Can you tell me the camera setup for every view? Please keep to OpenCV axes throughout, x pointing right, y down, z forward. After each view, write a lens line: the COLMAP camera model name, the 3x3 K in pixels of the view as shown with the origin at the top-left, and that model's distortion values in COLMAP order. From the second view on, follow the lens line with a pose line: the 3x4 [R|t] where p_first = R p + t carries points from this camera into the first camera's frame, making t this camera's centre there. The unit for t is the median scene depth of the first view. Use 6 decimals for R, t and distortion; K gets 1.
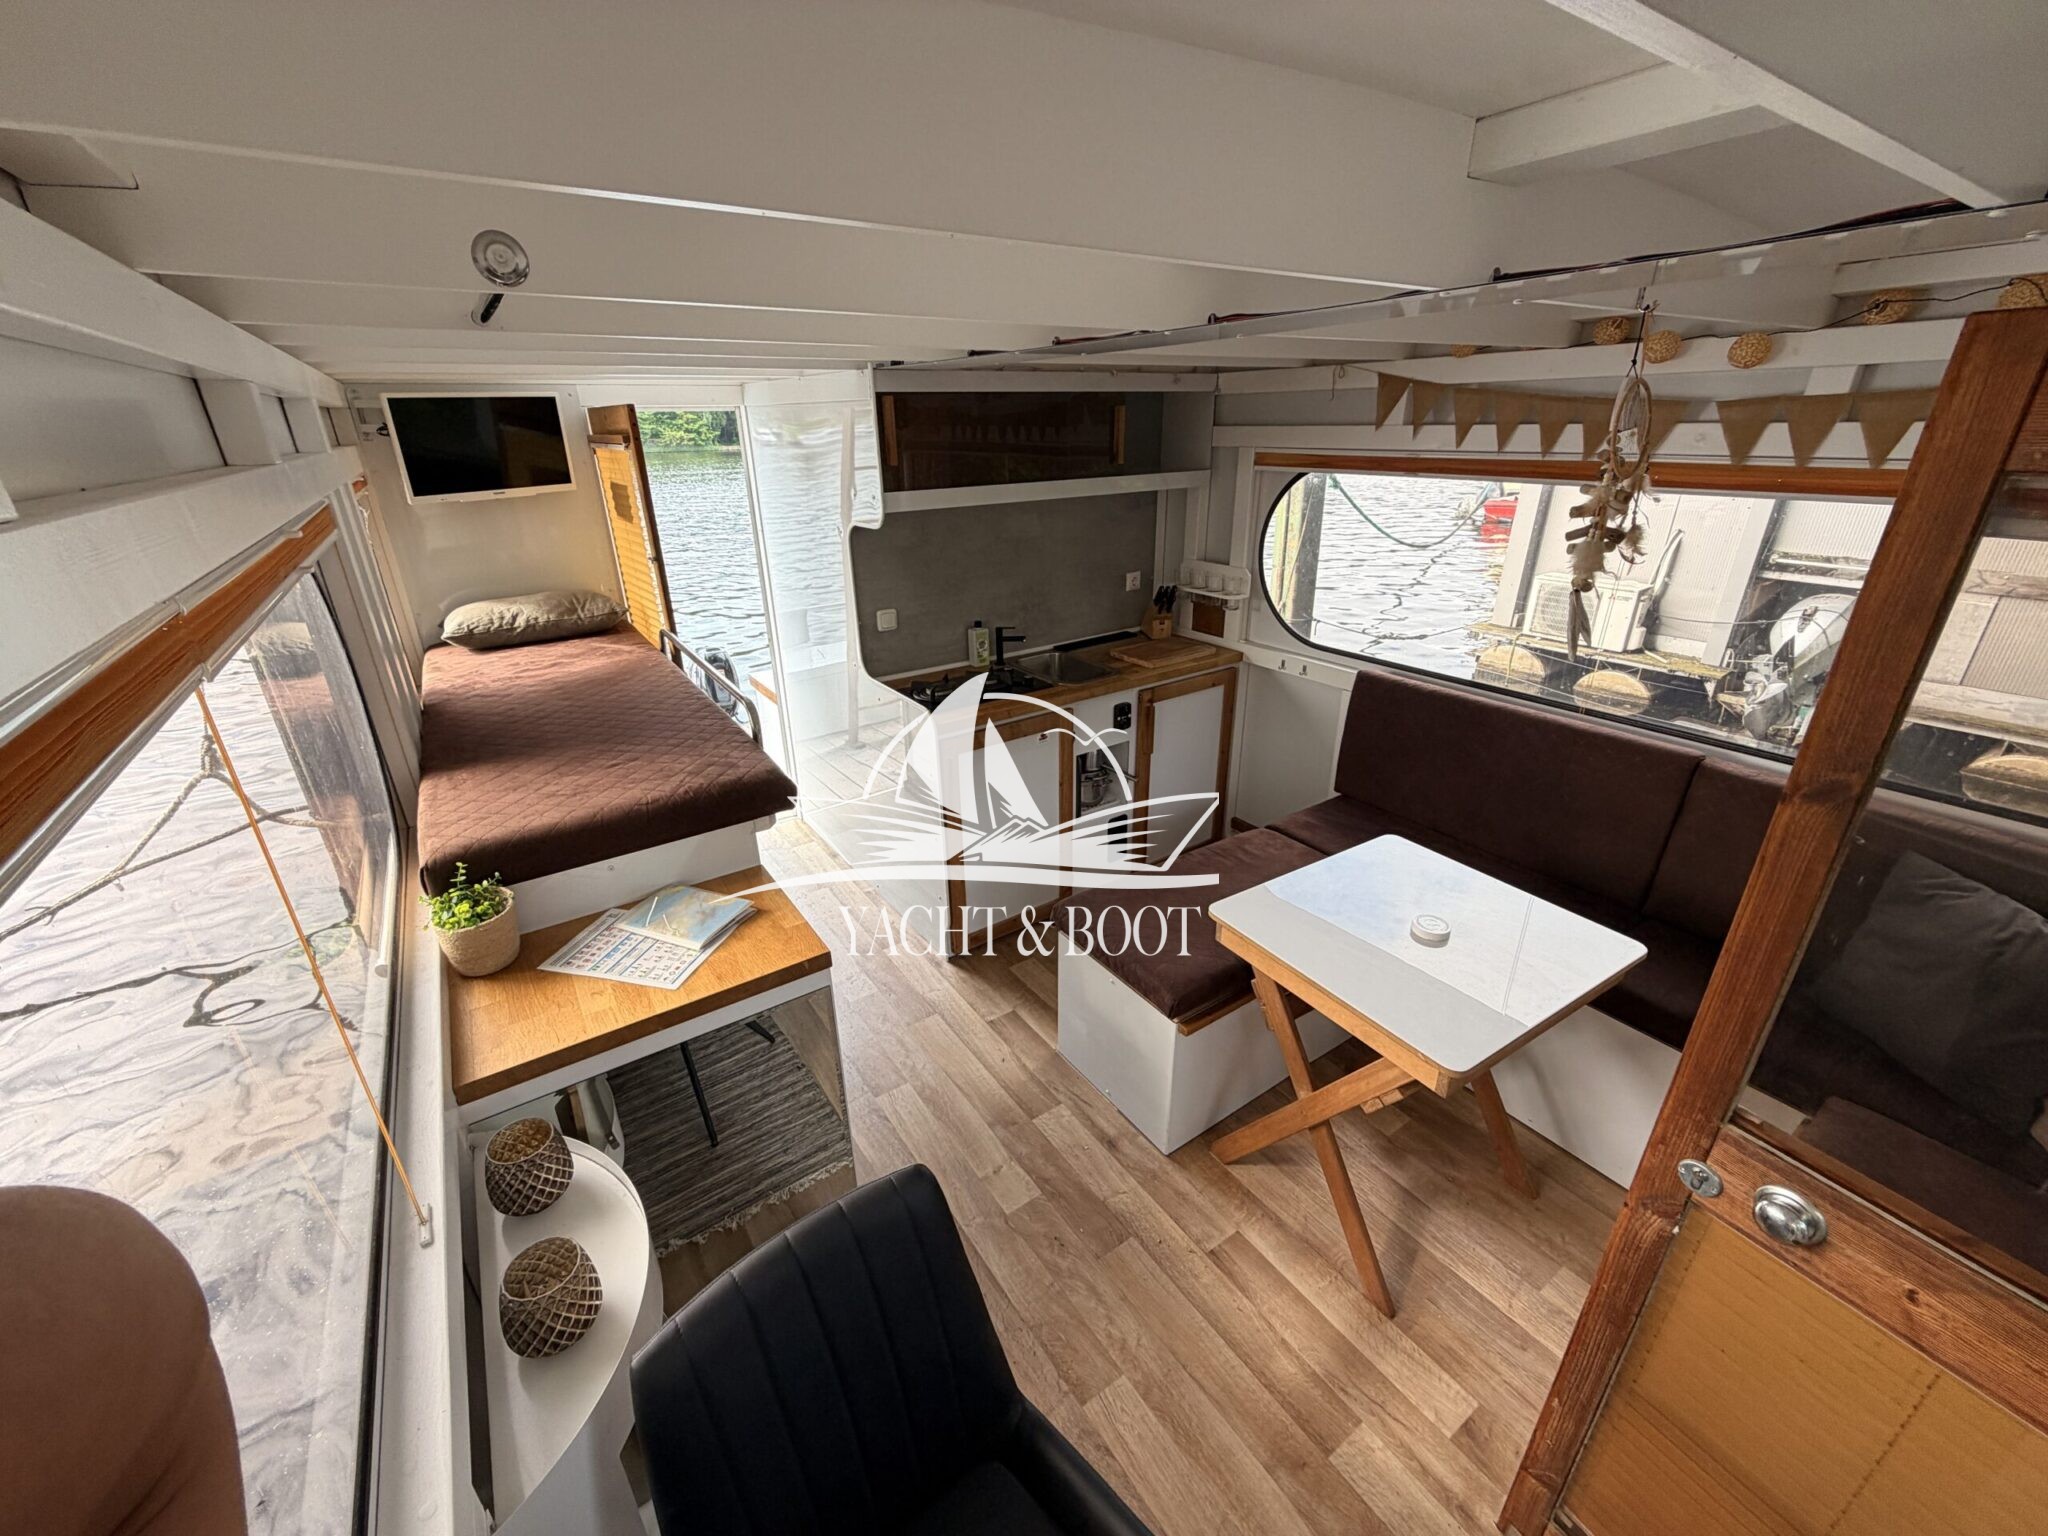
lens RADIAL K [[814.7, 0, 1017.5], [0, 814.7, 769.2], [0, 0, 1]] dist [0.000411, 0.000732]
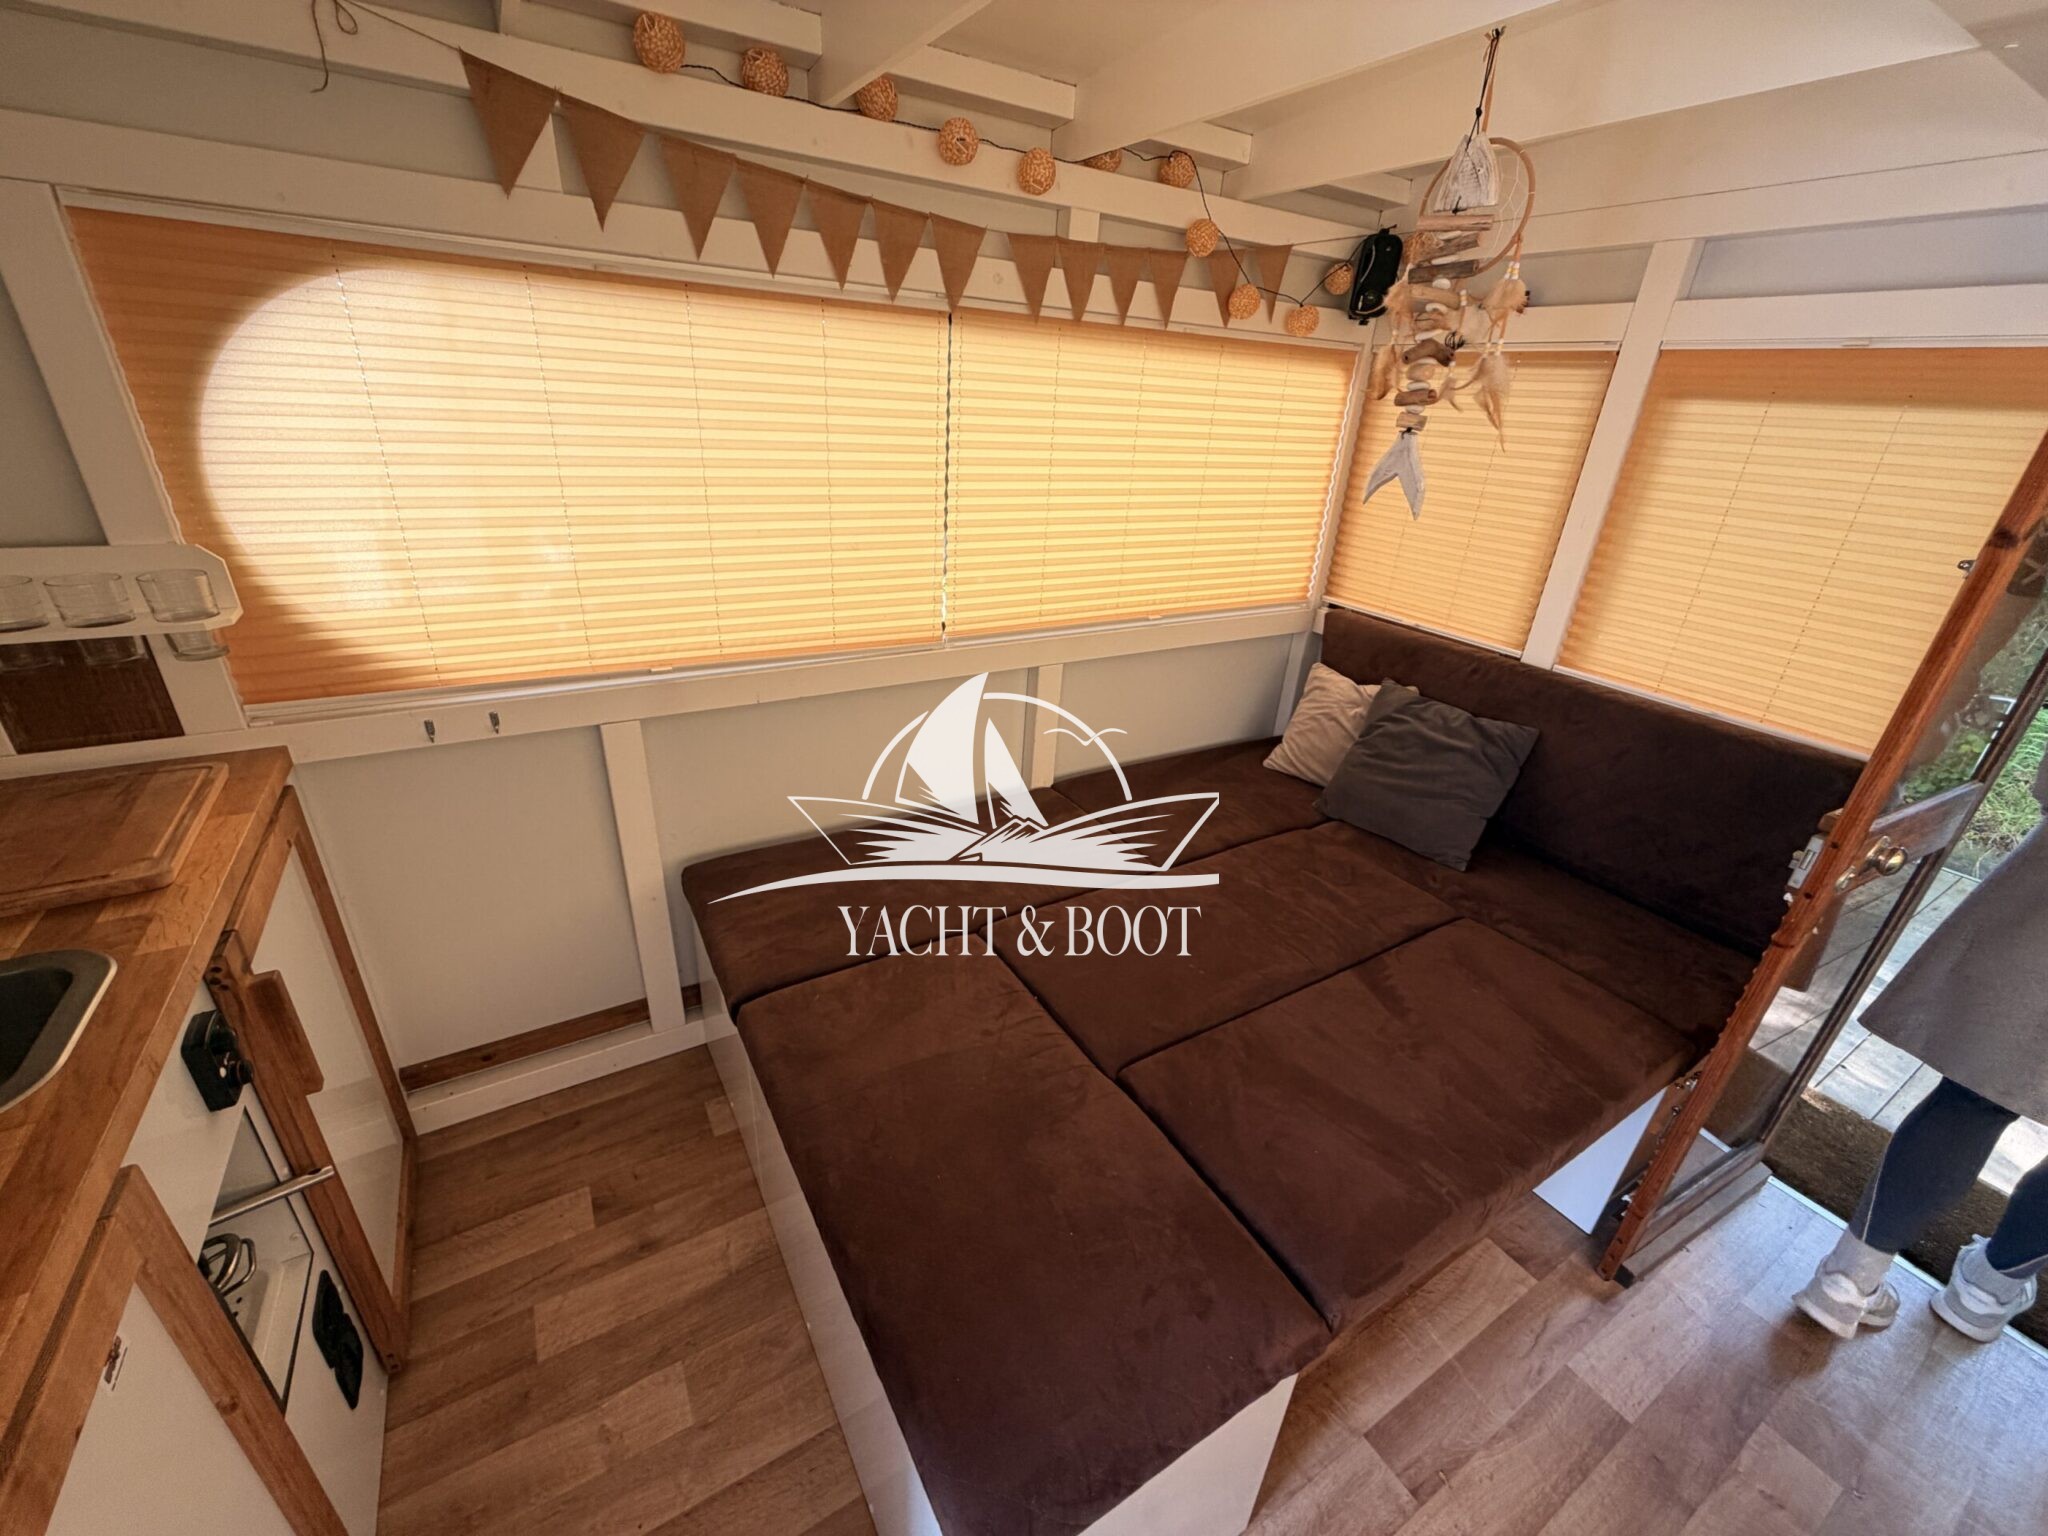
lens RADIAL K [[814.7, 0, 1013.9], [0, 814.7, 769.5], [0, 0, 1]] dist [0.000411, 0.000732]
pose [[0.052800, -0.401179, 0.914477, -0.089286], [0.341846, 0.867687, 0.360915, -0.161763], [-0.938271, 0.293554, 0.182955, 0.603080]]
